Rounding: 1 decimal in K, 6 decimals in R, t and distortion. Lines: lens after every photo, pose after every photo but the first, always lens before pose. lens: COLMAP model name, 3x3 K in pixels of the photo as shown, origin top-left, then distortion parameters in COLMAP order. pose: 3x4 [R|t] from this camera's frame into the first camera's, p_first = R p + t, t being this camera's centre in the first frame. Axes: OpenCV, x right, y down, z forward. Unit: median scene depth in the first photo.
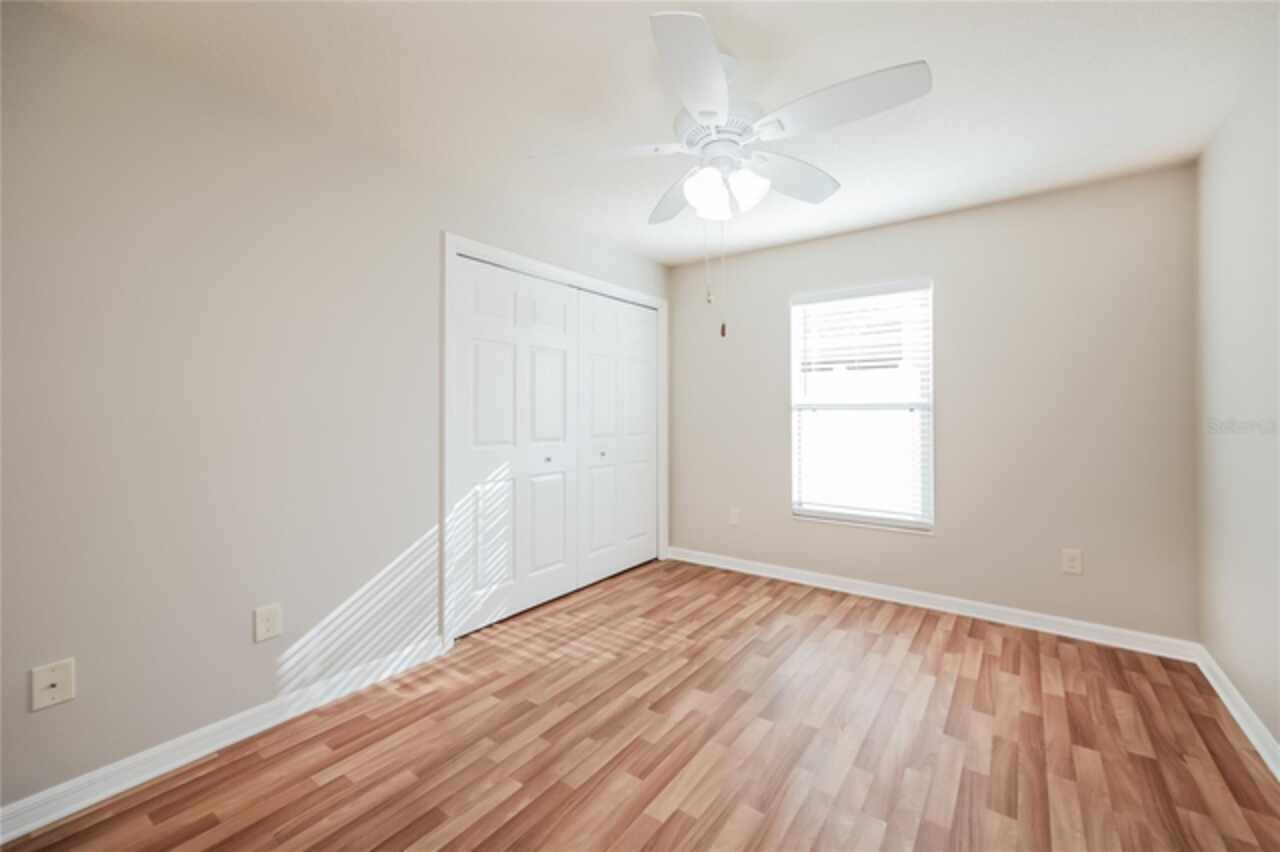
lens RADIAL K [[512.6, 0, 665.3], [0, 512.6, 415.0], [0, 0, 1]] dist [0.016013, 0.000340]
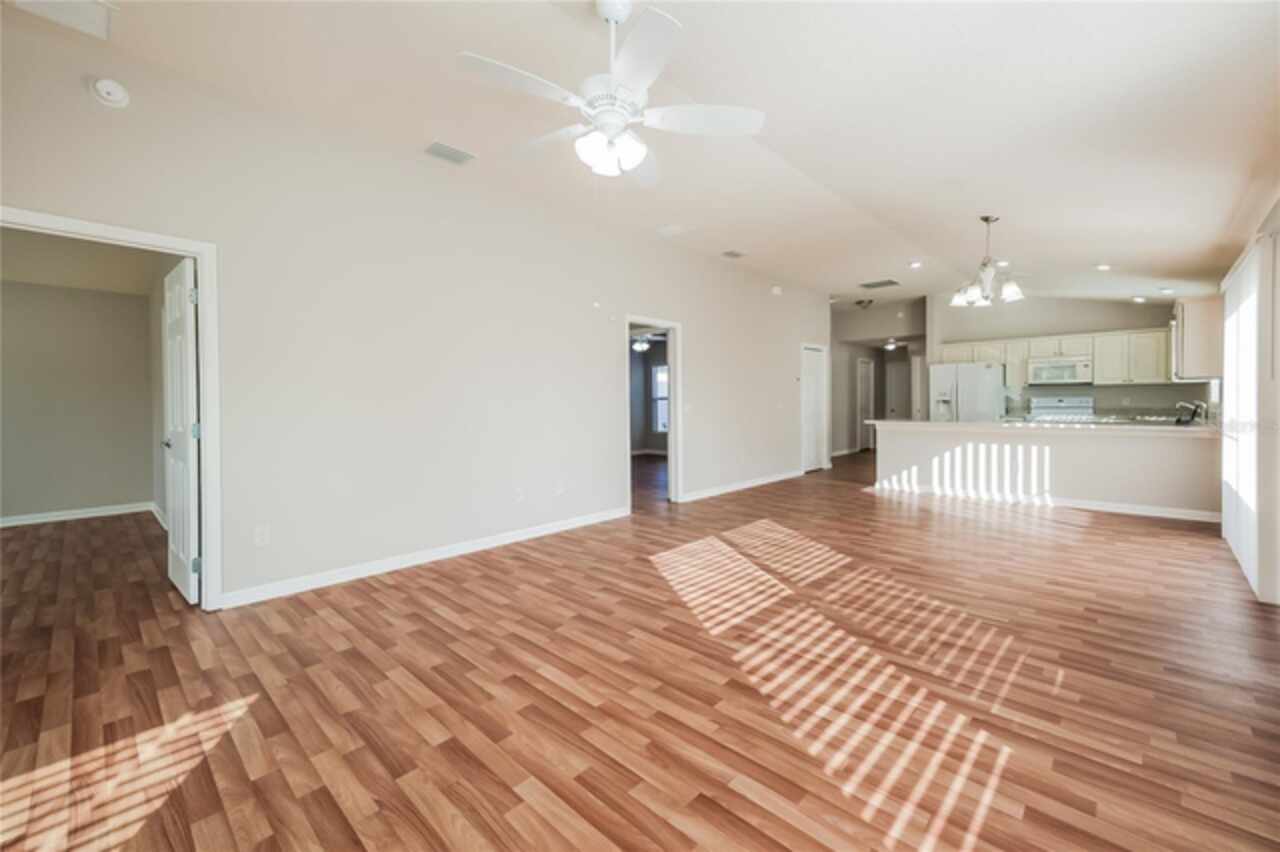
lens RADIAL K [[512.6, 0, 642.5], [0, 512.6, 415.6], [0, 0, 1]] dist [0.016013, 0.000340]
pose [[-0.134950, 0.032903, -0.990306, 0.712868], [0.002004, 0.999456, 0.032933, -0.010140], [0.990850, 0.002460, -0.134943, 1.014761]]
